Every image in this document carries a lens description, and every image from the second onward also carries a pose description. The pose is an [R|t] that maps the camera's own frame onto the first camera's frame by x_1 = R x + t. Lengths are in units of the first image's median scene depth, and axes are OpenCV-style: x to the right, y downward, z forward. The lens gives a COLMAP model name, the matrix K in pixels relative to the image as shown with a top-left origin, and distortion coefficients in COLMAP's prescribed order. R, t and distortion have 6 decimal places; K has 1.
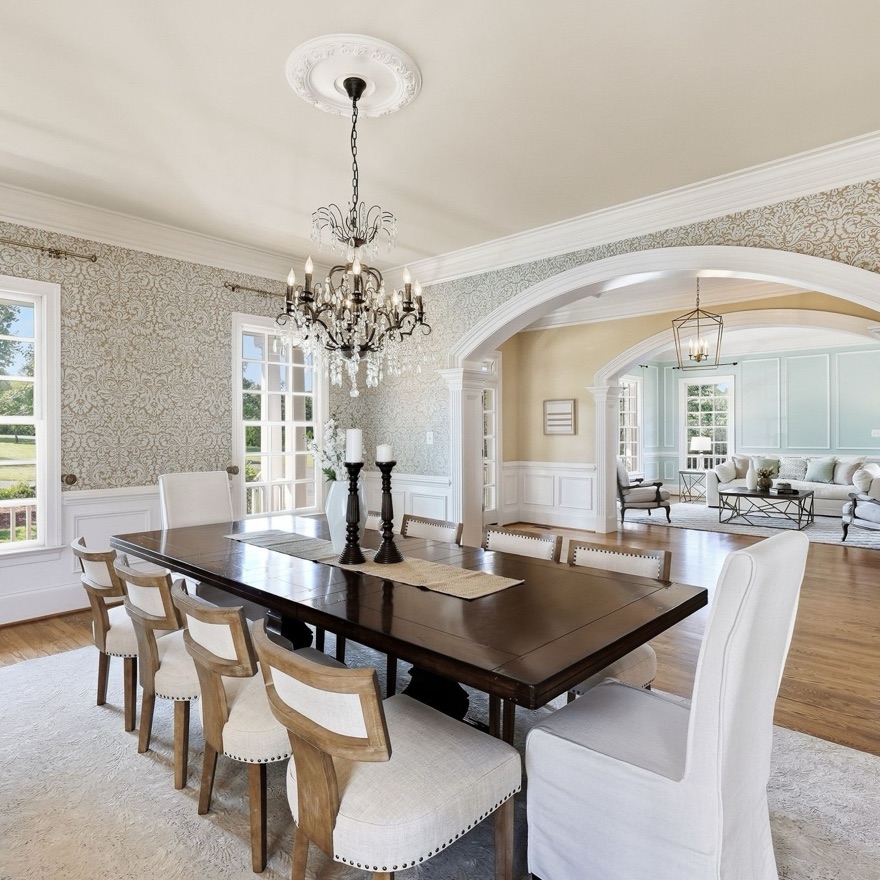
lens RADIAL K [[573.9, 0, 436.9], [0, 573.9, 430.5], [0, 0, 1]] dist [0.003797, 0.001222]
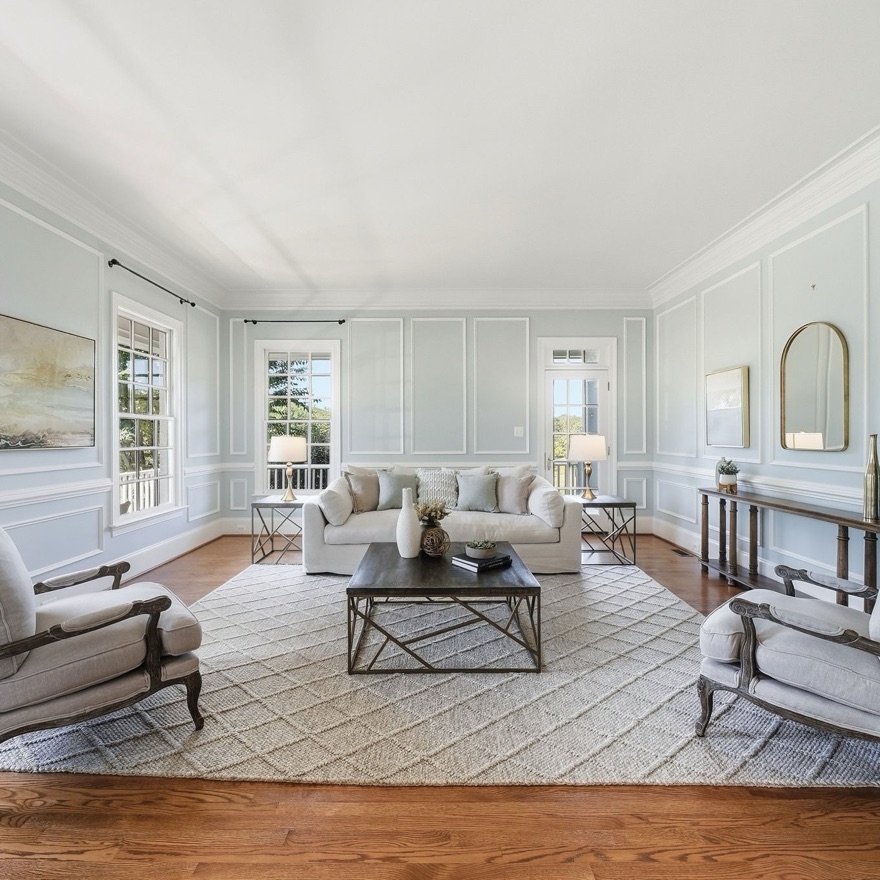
lens RADIAL K [[473.4, 0, 440.0], [0, 473.4, 440.0], [0, 0, 1]] dist [-0.001394, -0.000172]
pose [[0.731246, -0.002847, 0.682108, 0.266114], [-0.003749, 0.999959, 0.008192, 0.010419], [-0.682104, -0.008548, 0.731206, 0.597157]]
